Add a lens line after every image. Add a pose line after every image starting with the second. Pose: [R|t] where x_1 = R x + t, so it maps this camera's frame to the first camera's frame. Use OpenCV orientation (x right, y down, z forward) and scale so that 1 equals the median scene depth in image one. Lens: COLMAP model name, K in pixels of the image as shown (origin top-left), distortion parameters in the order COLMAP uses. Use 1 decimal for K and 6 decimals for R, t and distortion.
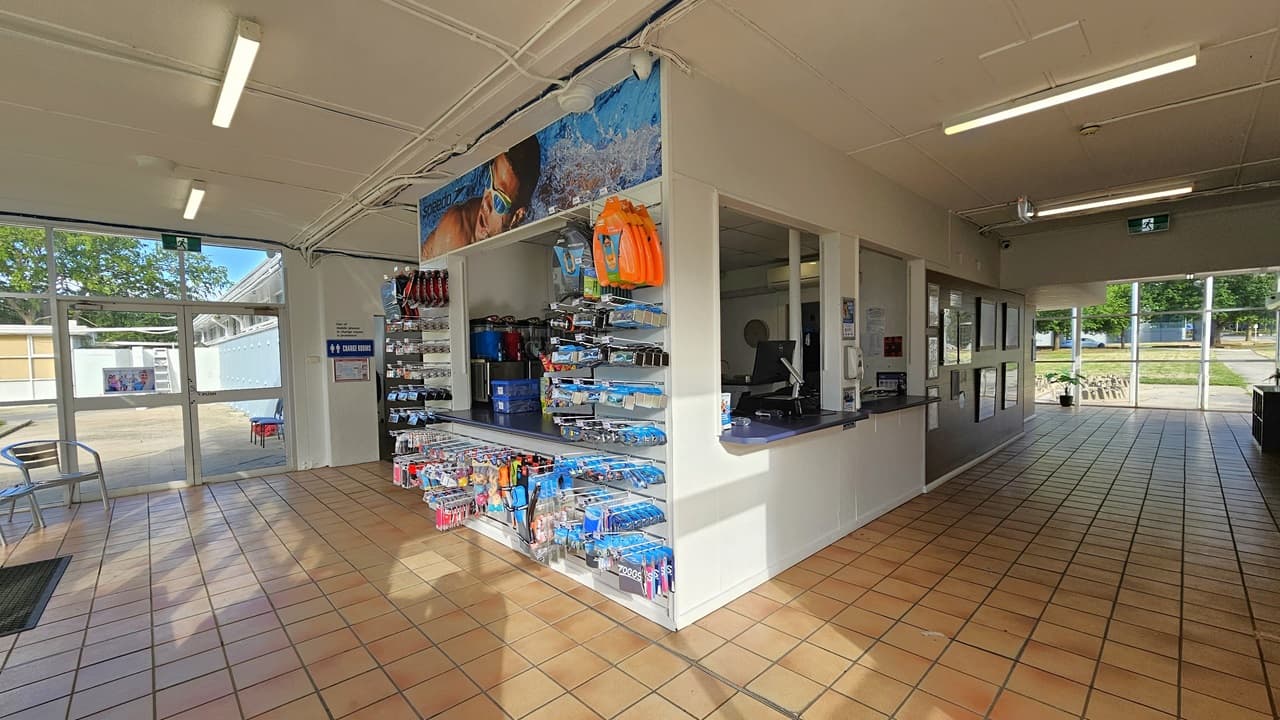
lens RADIAL K [[528.1, 0, 641.6], [0, 528.1, 368.2], [0, 0, 1]] dist [0.004588, -0.000952]
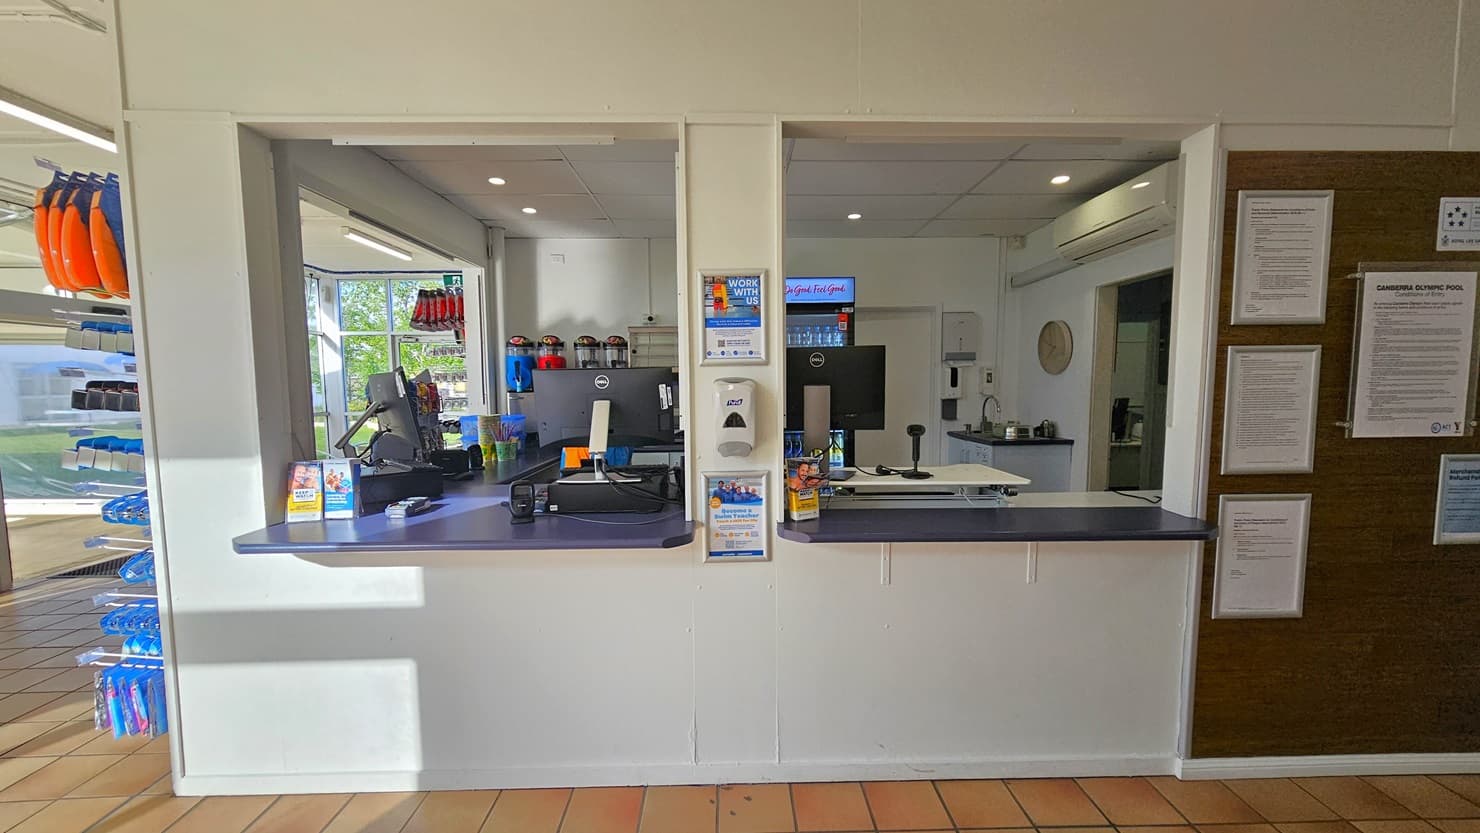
lens RADIAL K [[610.7, 0, 741.9], [0, 610.7, 424.7], [0, 0, 1]] dist [0.004588, -0.000952]
pose [[0.736498, 0.061168, -0.673669, 0.637242], [-0.024188, 0.997648, 0.064141, -0.031344], [0.676007, -0.030945, 0.736245, 0.530812]]
